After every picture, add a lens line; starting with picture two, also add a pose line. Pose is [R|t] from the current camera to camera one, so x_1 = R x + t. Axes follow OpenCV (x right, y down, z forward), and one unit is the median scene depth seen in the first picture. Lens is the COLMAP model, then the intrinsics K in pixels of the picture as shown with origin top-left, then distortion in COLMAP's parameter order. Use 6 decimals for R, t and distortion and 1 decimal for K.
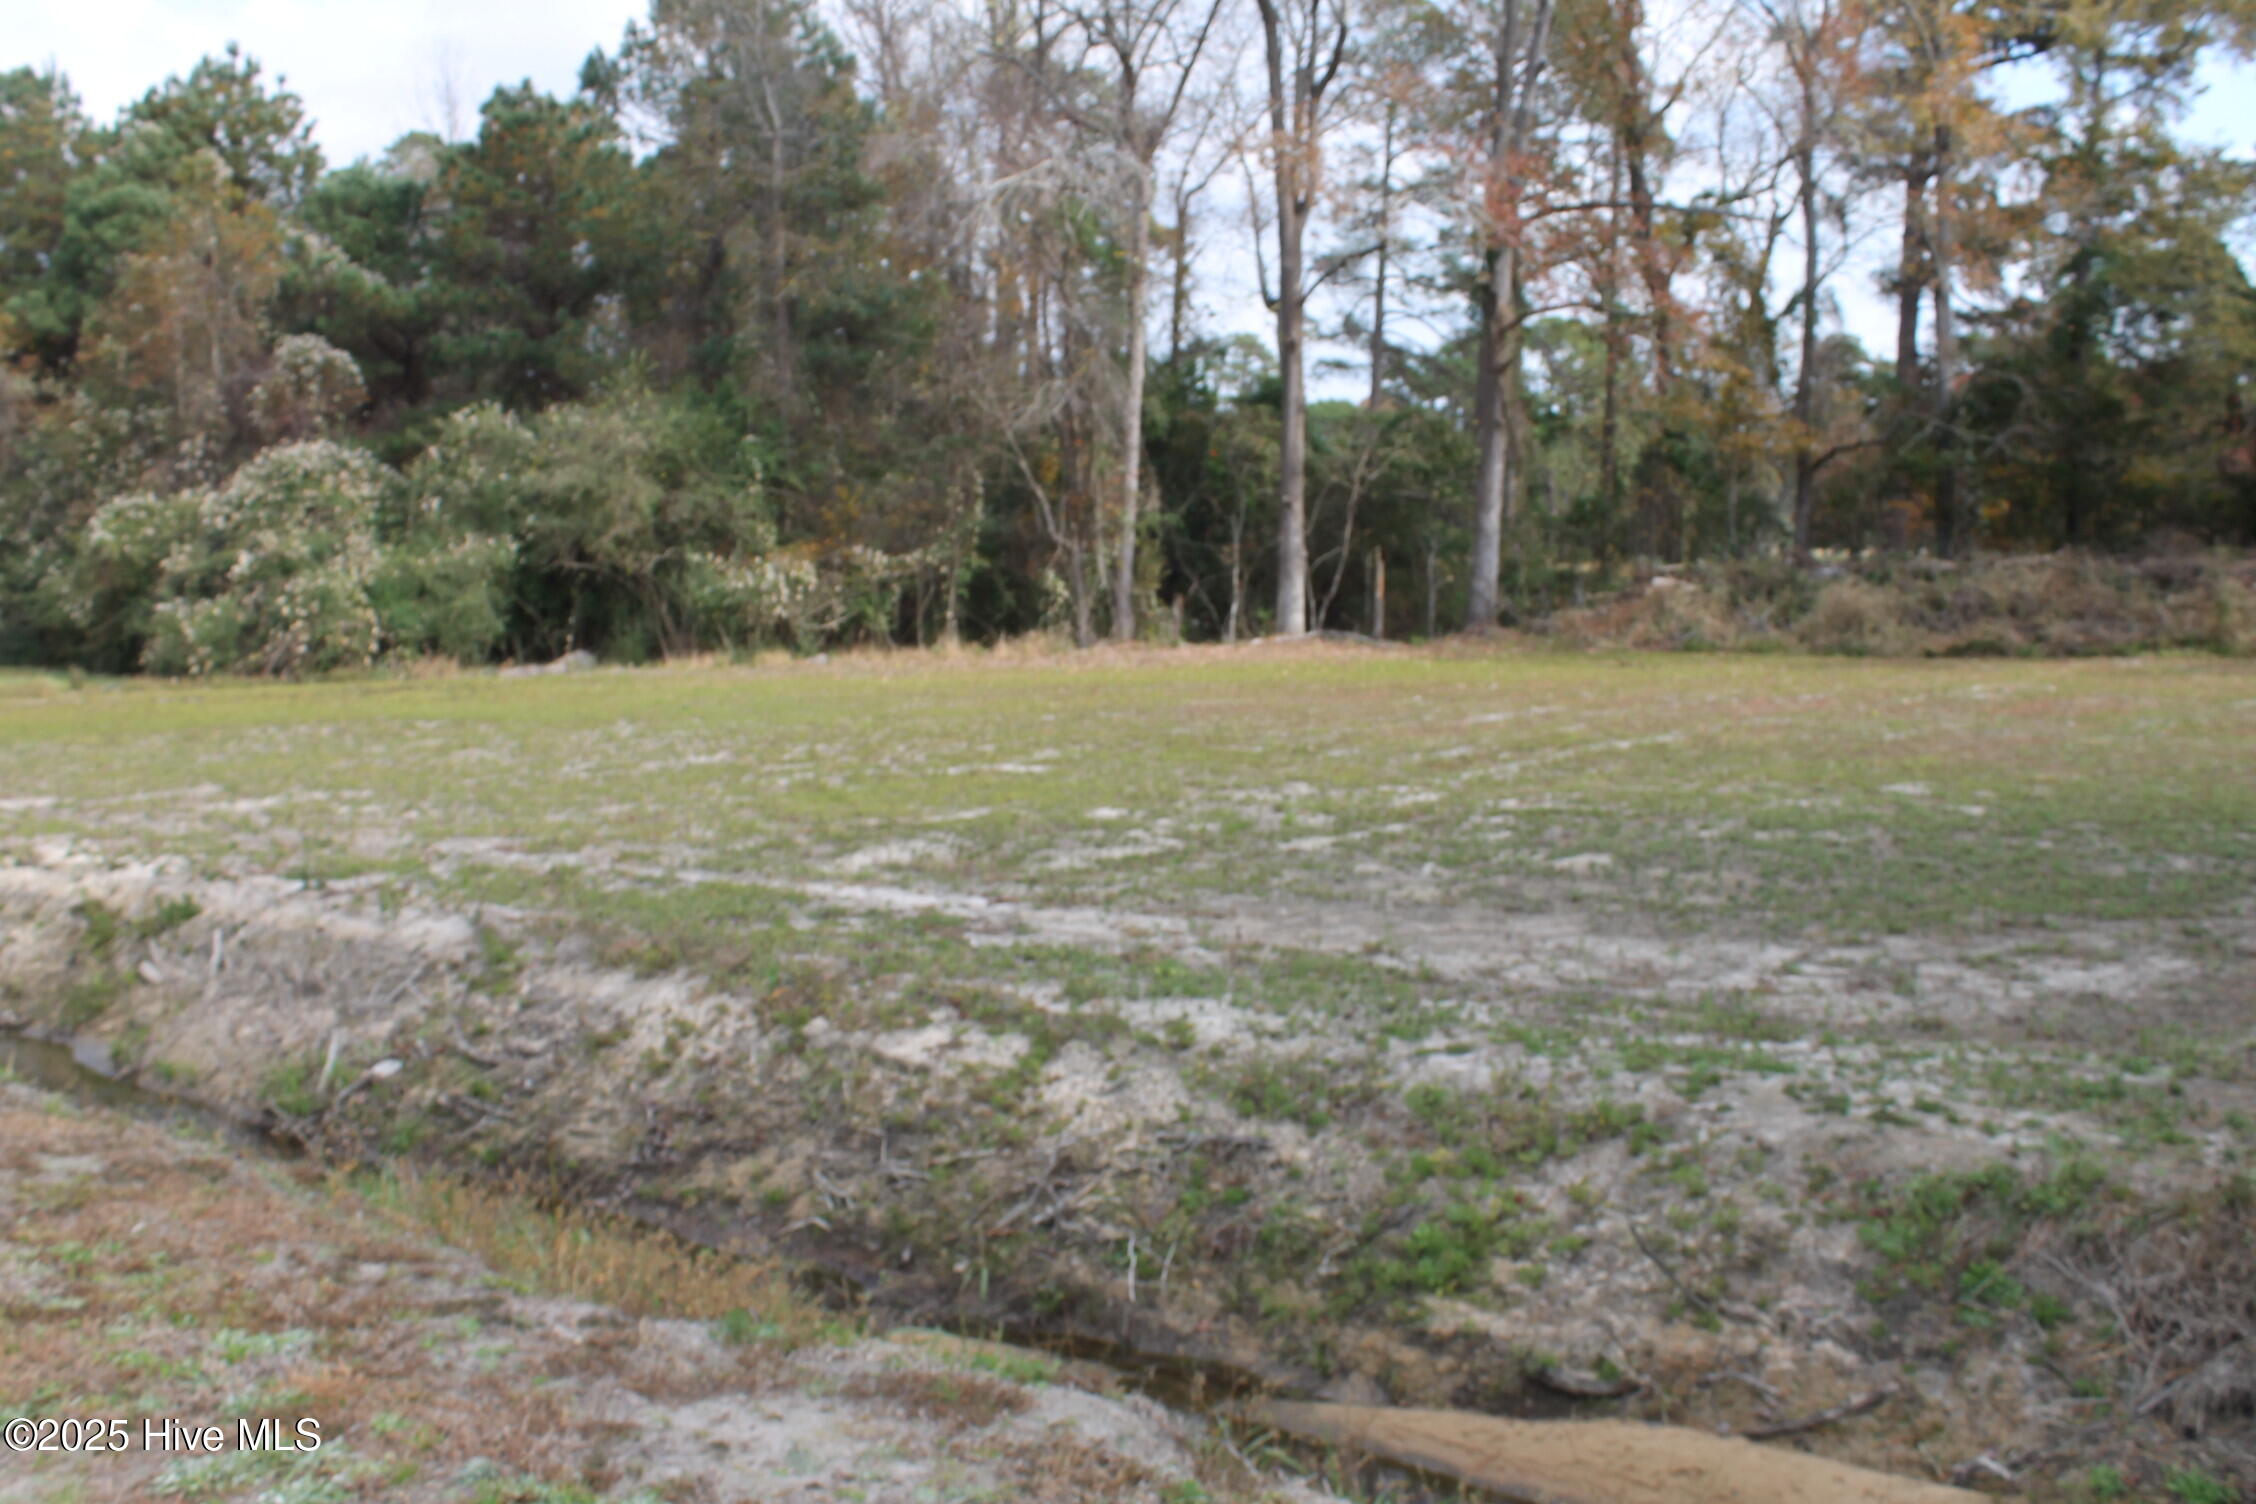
lens RADIAL K [[2130.2, 0, 1193.0], [0, 2130.2, 762.9], [0, 0, 1]] dist [-0.182417, 0.153207]
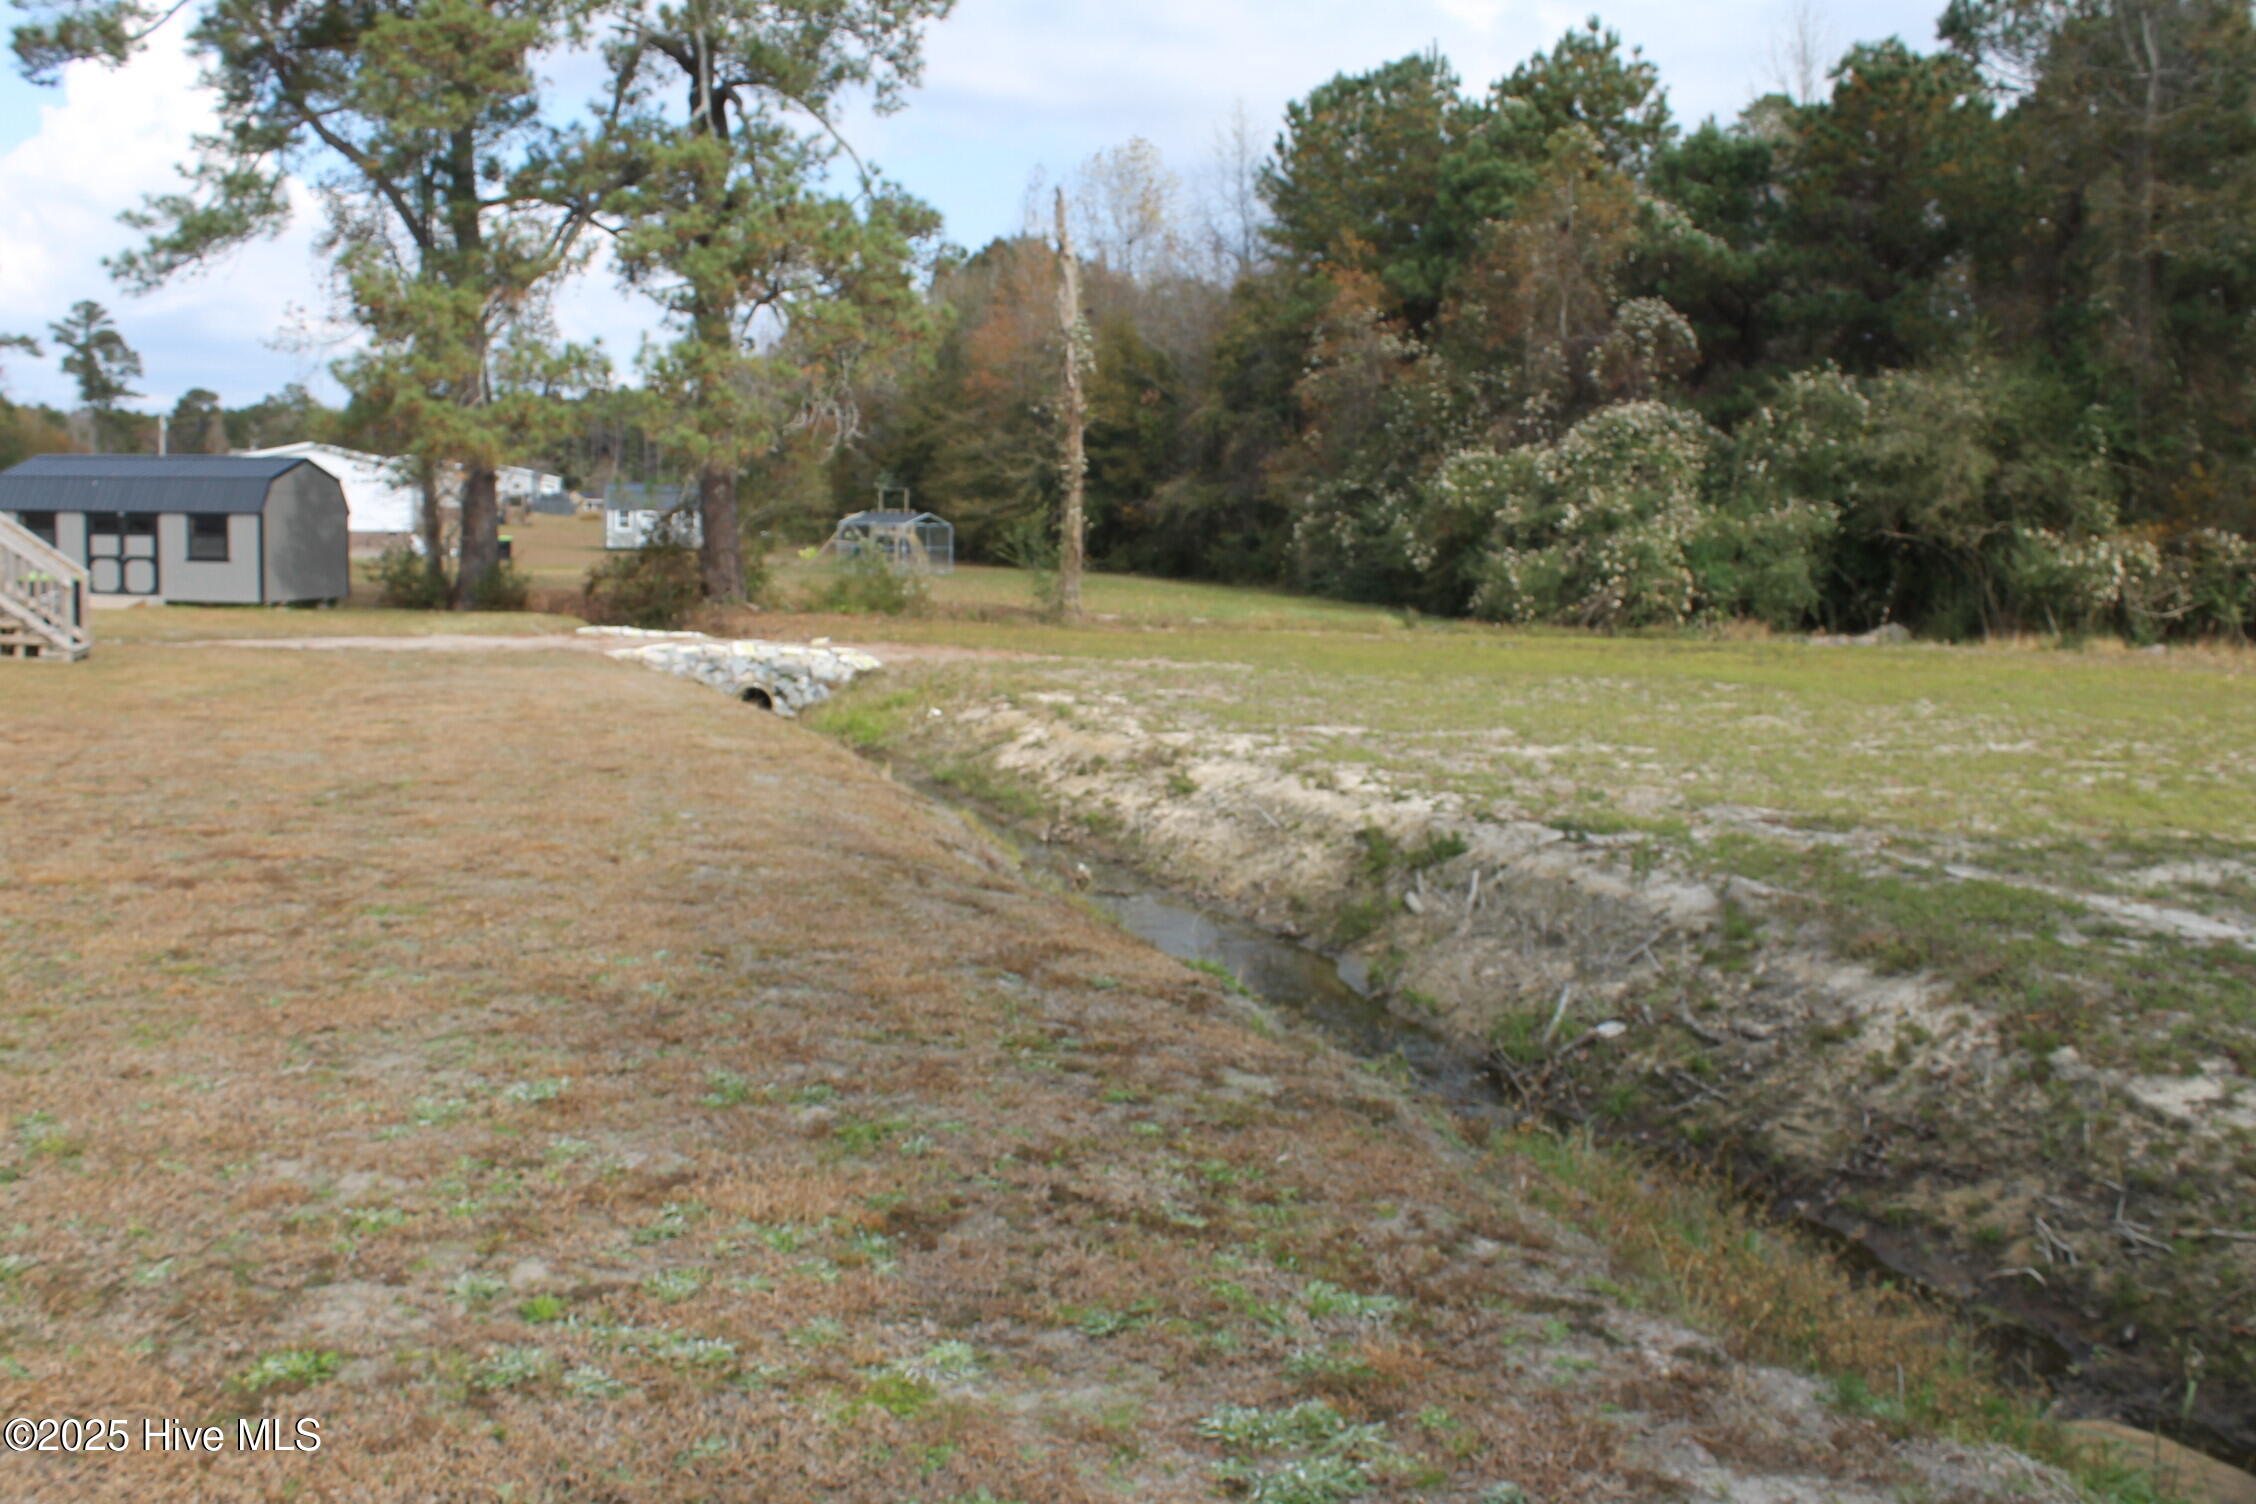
lens RADIAL K [[2142.0, 0, 1128.0], [0, 2142.0, 752.0], [0, 0, 1]] dist [-0.163561, 0.176575]
pose [[0.801187, 0.090984, -0.591457, 0.003806], [-0.085195, 0.995649, 0.037756, -0.000971], [0.592319, 0.020139, 0.805452, 0.010889]]
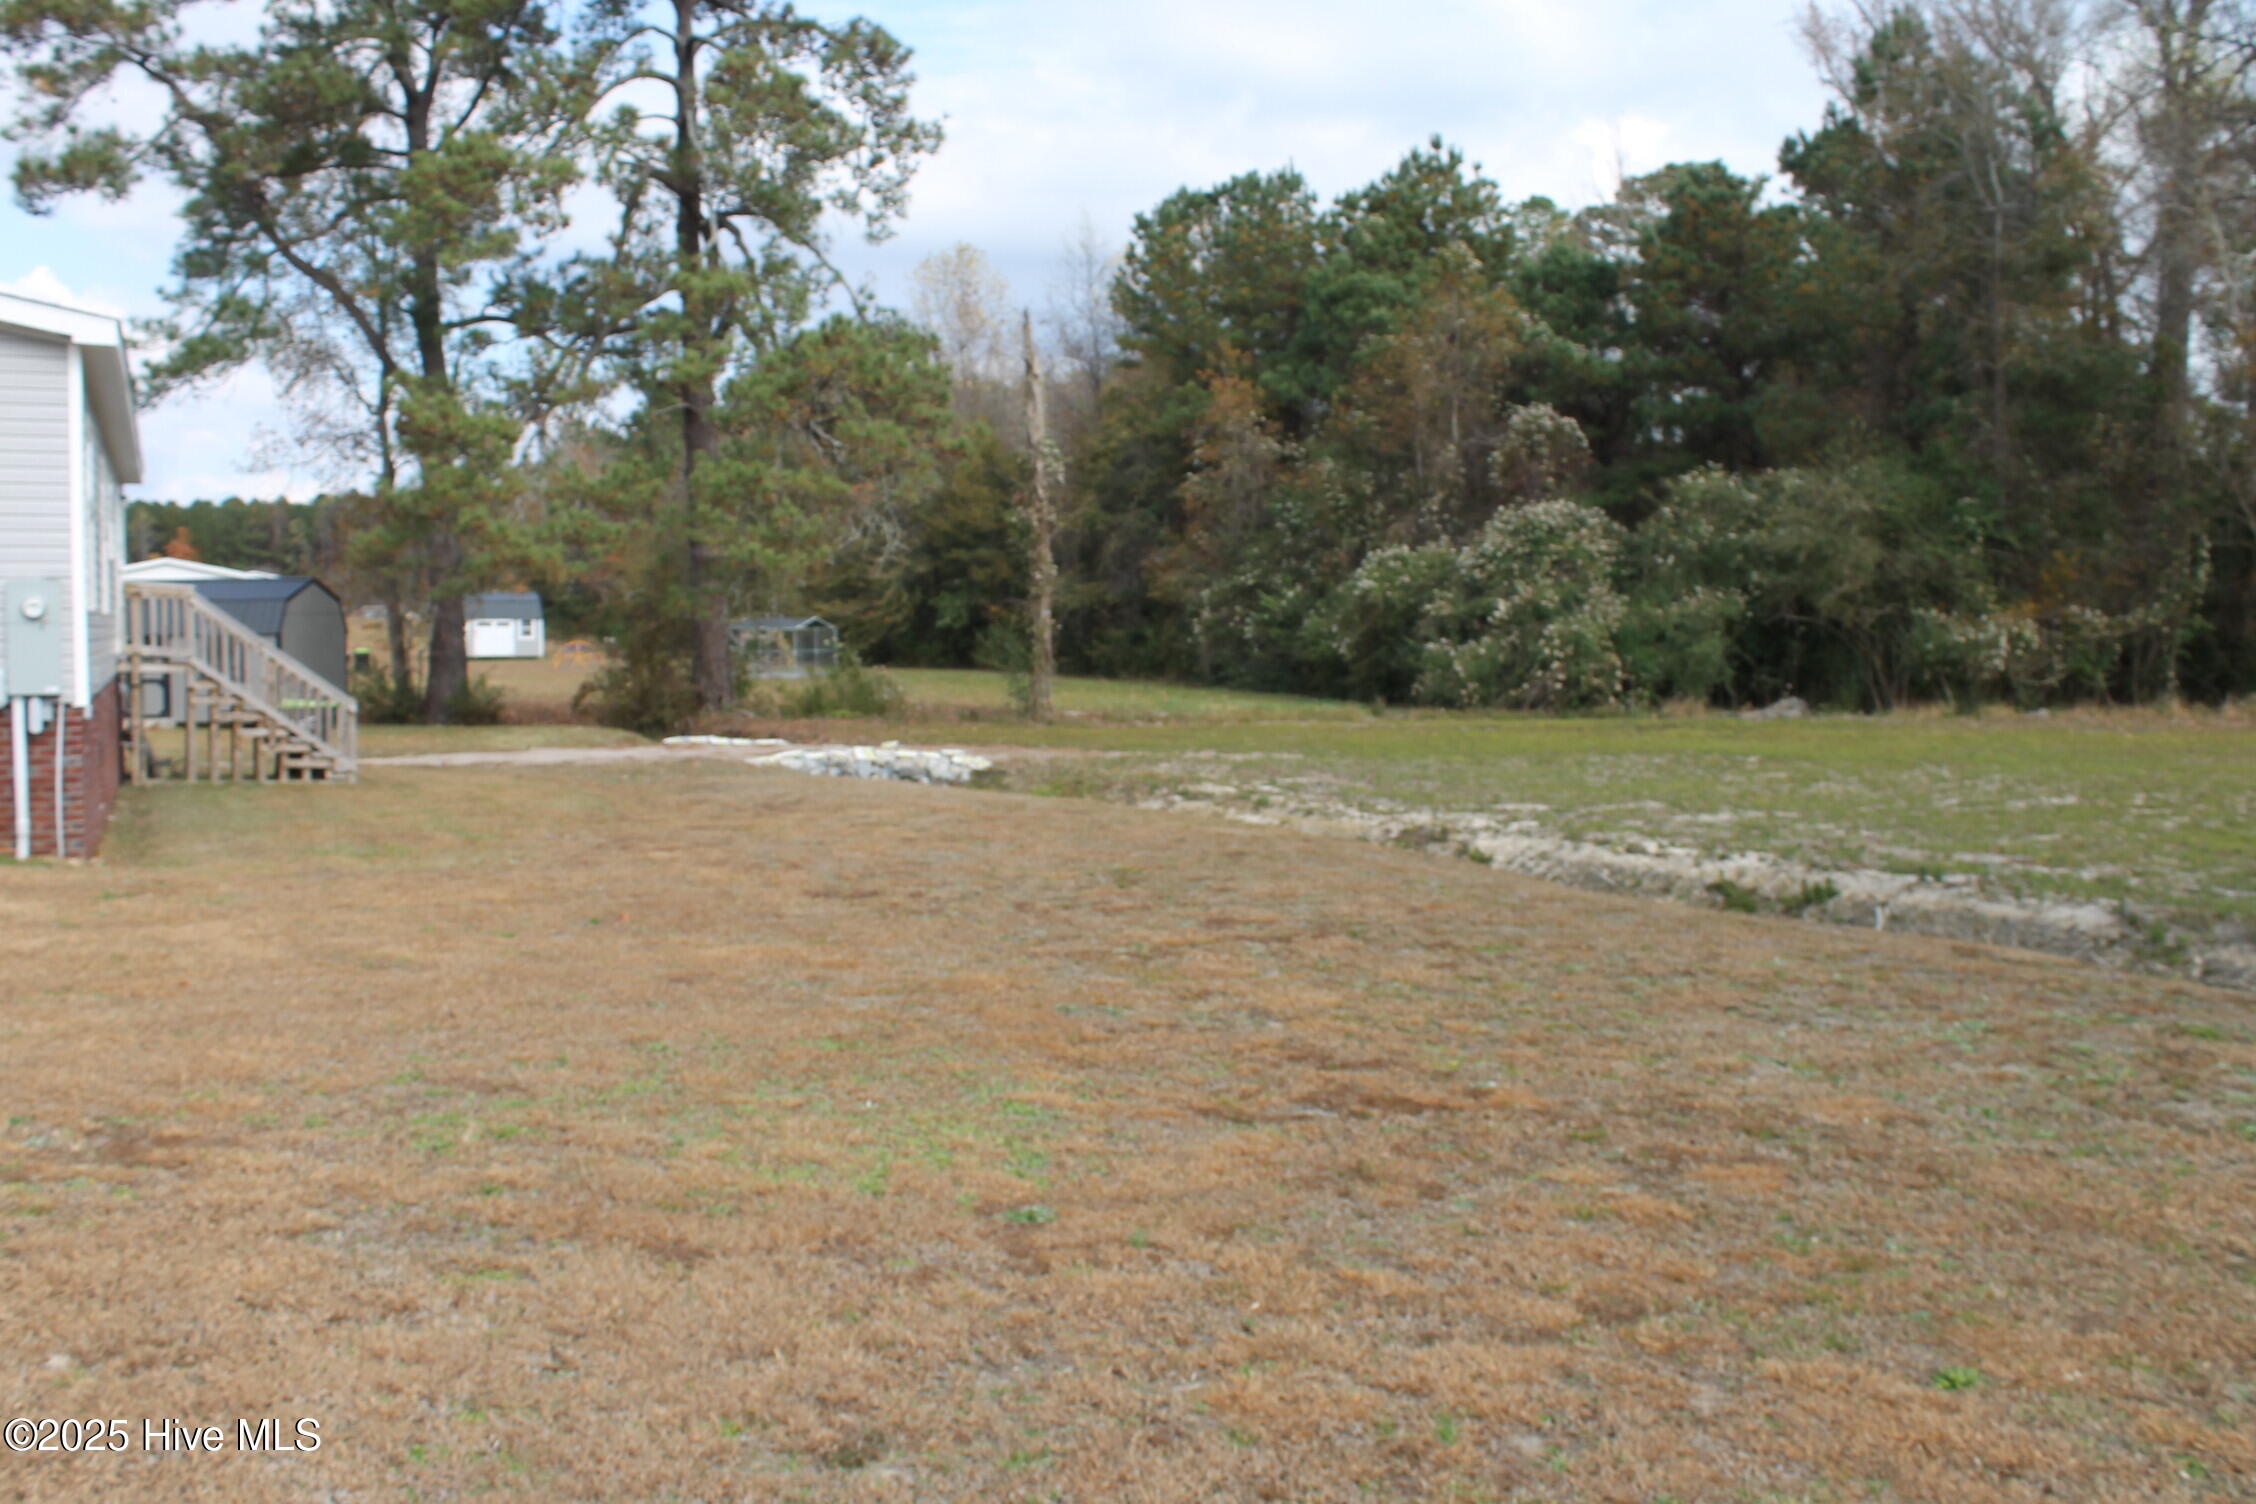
lens RADIAL K [[2158.5, 0, 1128.0], [0, 2158.5, 752.0], [0, 0, 1]] dist [-0.109548, 0.002809]
pose [[0.877394, 0.040212, -0.478083, -0.077123], [-0.052961, 0.998509, -0.013209, 0.008012], [0.476839, 0.036909, 0.878216, -0.137490]]
